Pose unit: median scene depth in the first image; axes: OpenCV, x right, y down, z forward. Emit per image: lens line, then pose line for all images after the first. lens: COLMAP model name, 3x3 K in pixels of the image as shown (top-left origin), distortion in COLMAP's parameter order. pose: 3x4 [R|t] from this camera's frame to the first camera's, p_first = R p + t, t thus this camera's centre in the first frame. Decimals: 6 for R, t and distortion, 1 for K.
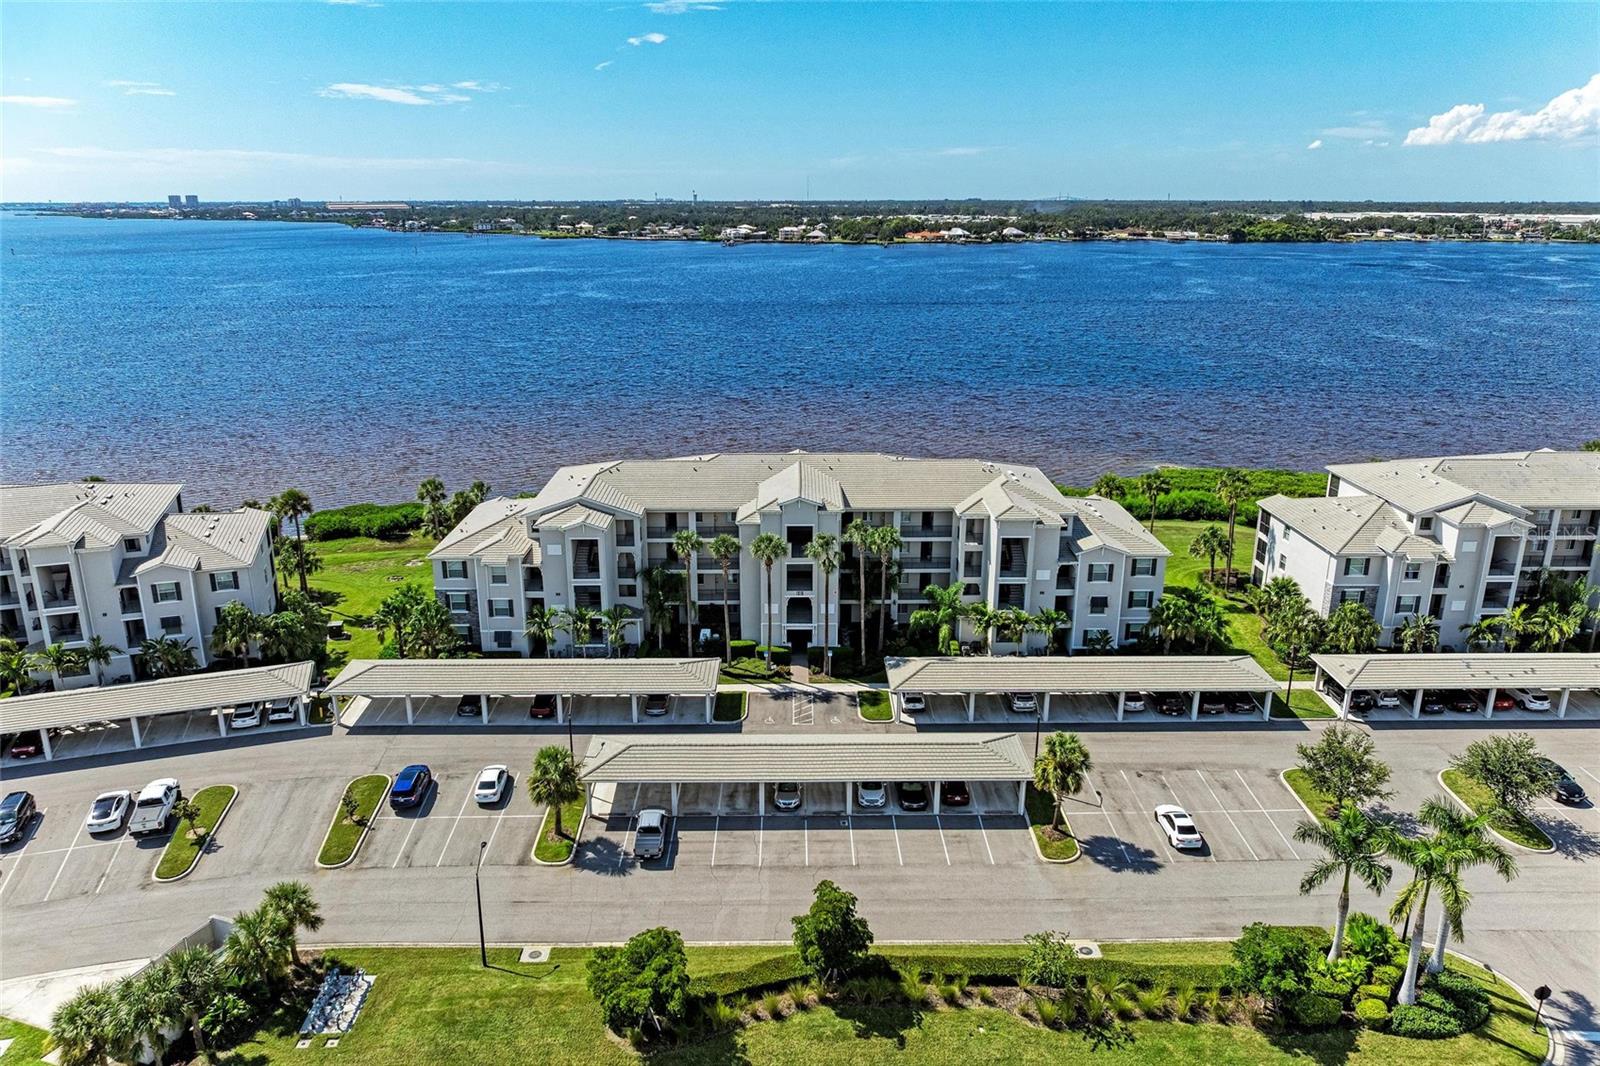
lens RADIAL K [[1121.8, 0, 795.9], [0, 1121.8, 535.7], [0, 0, 1]] dist [-0.031116, 0.015384]
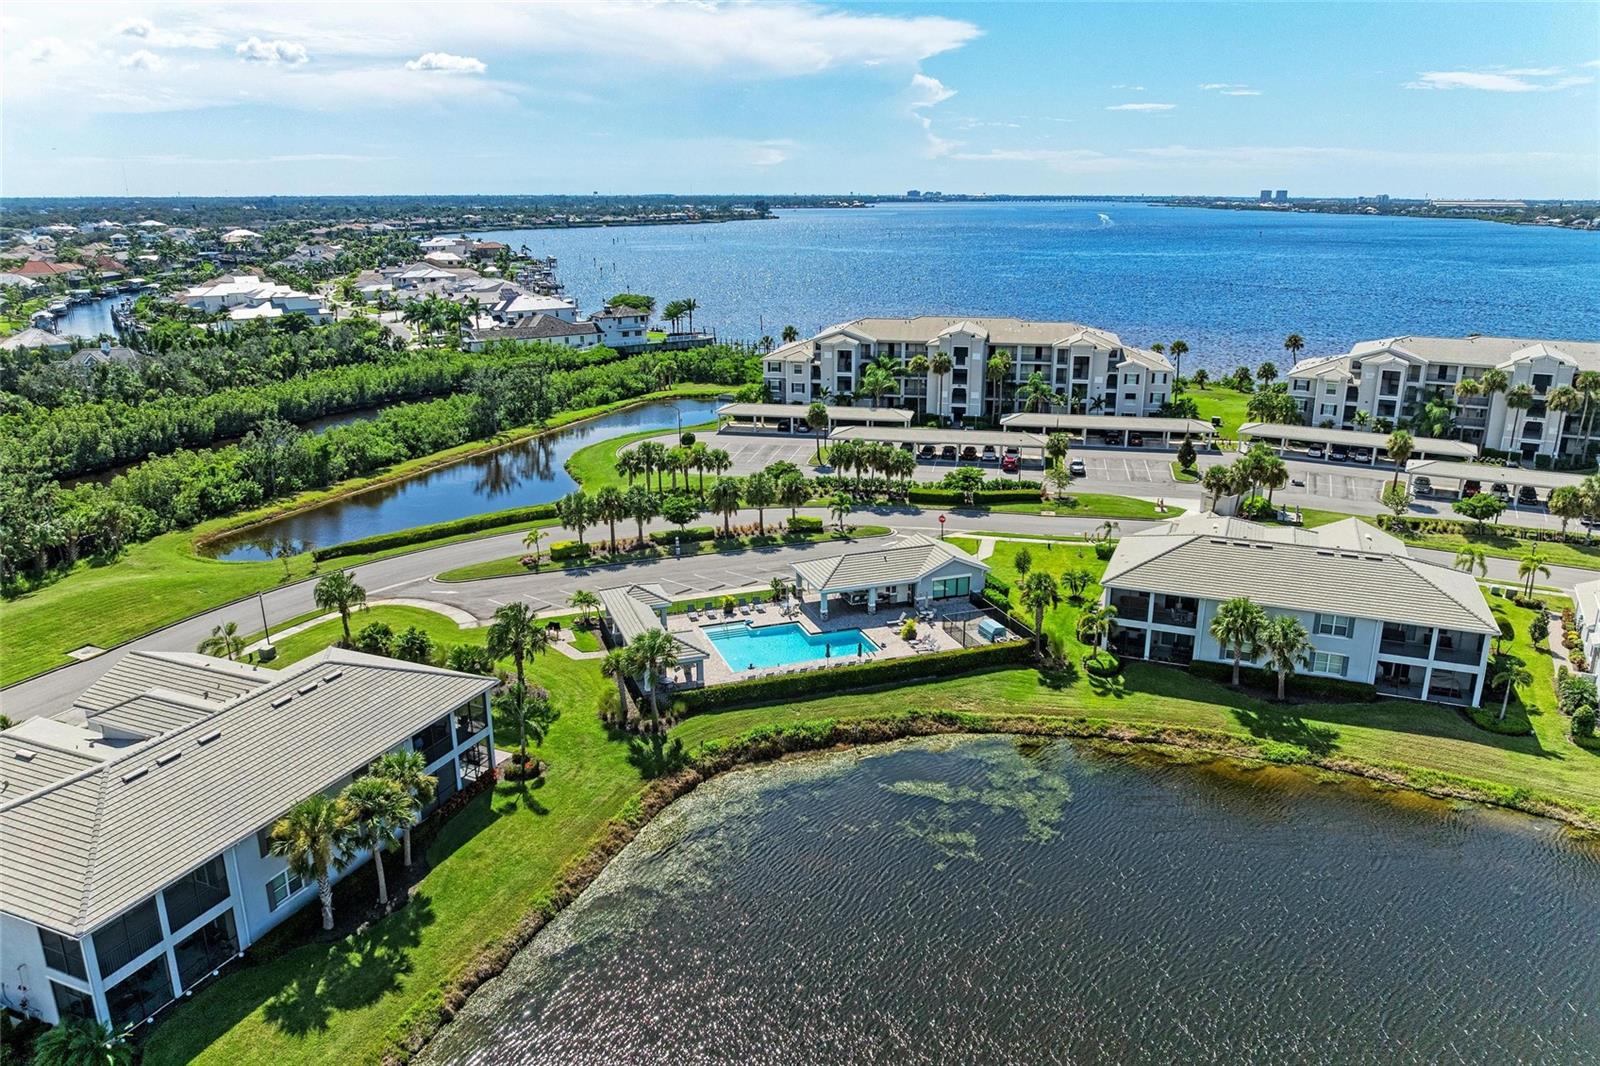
lens RADIAL K [[1121.8, 0, 804.1], [0, 1121.8, 540.5], [0, 0, 1]] dist [-0.031116, 0.015384]
pose [[0.978443, 0.060085, -0.197584, 0.131193], [-0.055643, 0.998059, 0.027964, 0.267121], [0.198881, -0.016367, 0.979887, -0.834281]]
